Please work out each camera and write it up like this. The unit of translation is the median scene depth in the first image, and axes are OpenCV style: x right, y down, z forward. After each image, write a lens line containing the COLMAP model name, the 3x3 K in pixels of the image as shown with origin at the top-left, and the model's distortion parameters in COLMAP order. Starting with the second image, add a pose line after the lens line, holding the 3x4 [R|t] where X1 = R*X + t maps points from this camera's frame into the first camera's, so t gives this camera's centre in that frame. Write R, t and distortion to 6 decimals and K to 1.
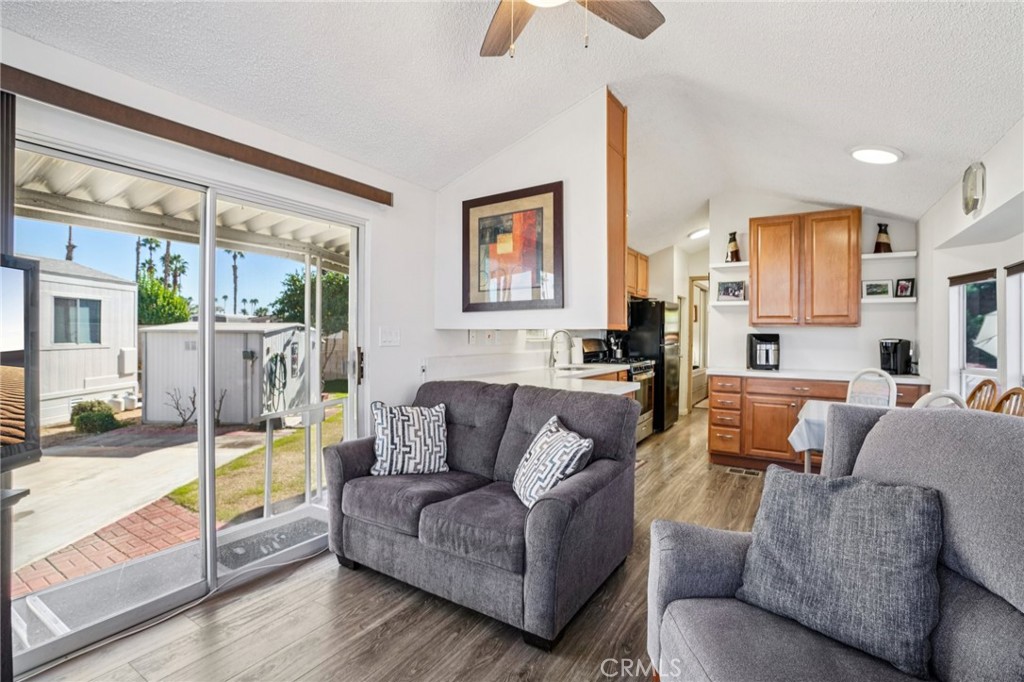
lens RADIAL K [[478.9, 0, 511.0], [0, 478.9, 334.8], [0, 0, 1]] dist [-0.051114, 0.016741]
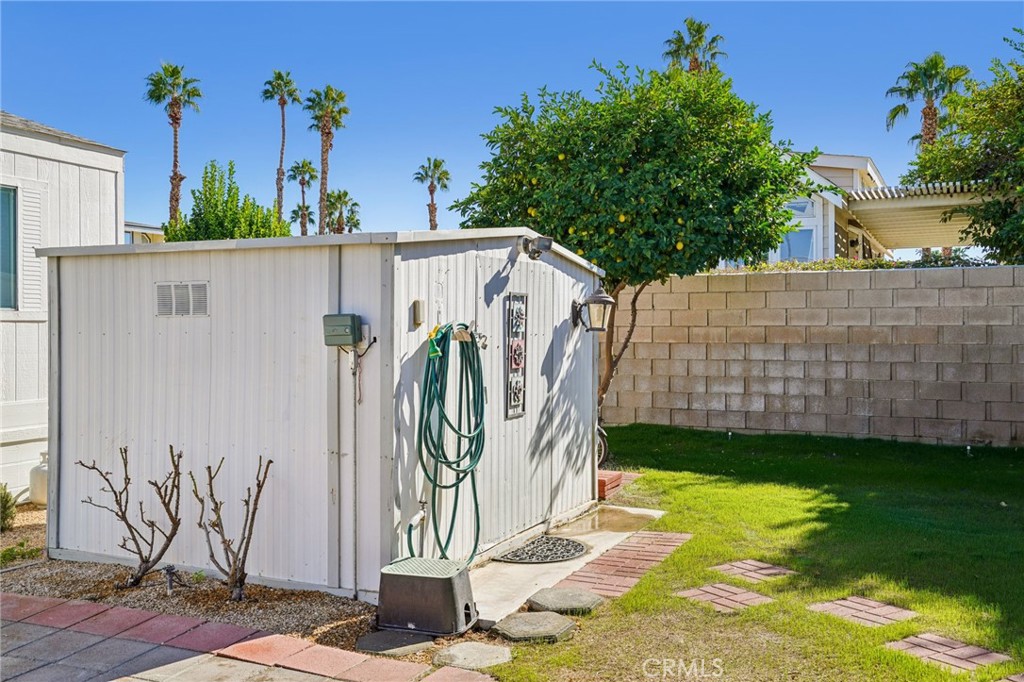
lens RADIAL K [[952.2, 0, 512.0], [0, 952.2, 341.0], [0, 0, 1]] dist [0.078579, 0.000552]
pose [[0.899694, 0.000730, -0.436521, -0.226969], [0.003300, 0.999959, 0.008472, 0.041272], [0.436509, -0.009063, 0.899654, 0.525697]]
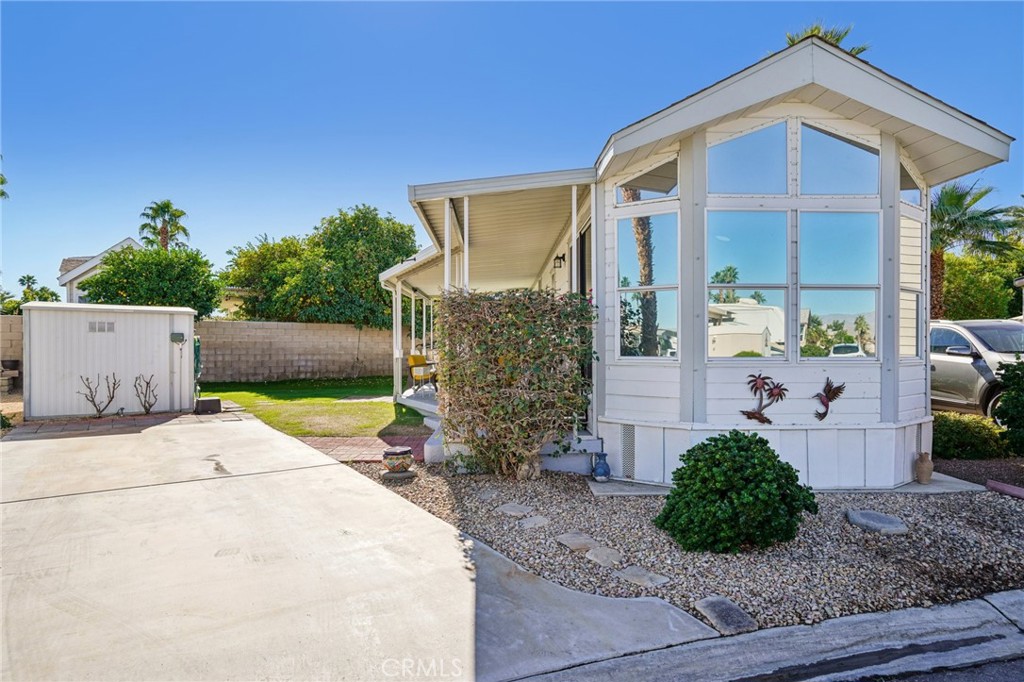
lens RADIAL K [[568.6, 0, 512.0], [0, 568.6, 341.0], [0, 0, 1]] dist [-0.027110, 0.002188]
pose [[0.841676, 0.001765, 0.539981, -0.554862], [0.006622, 0.999886, -0.013589, 0.064263], [-0.539943, 0.015013, 0.841568, -0.280438]]
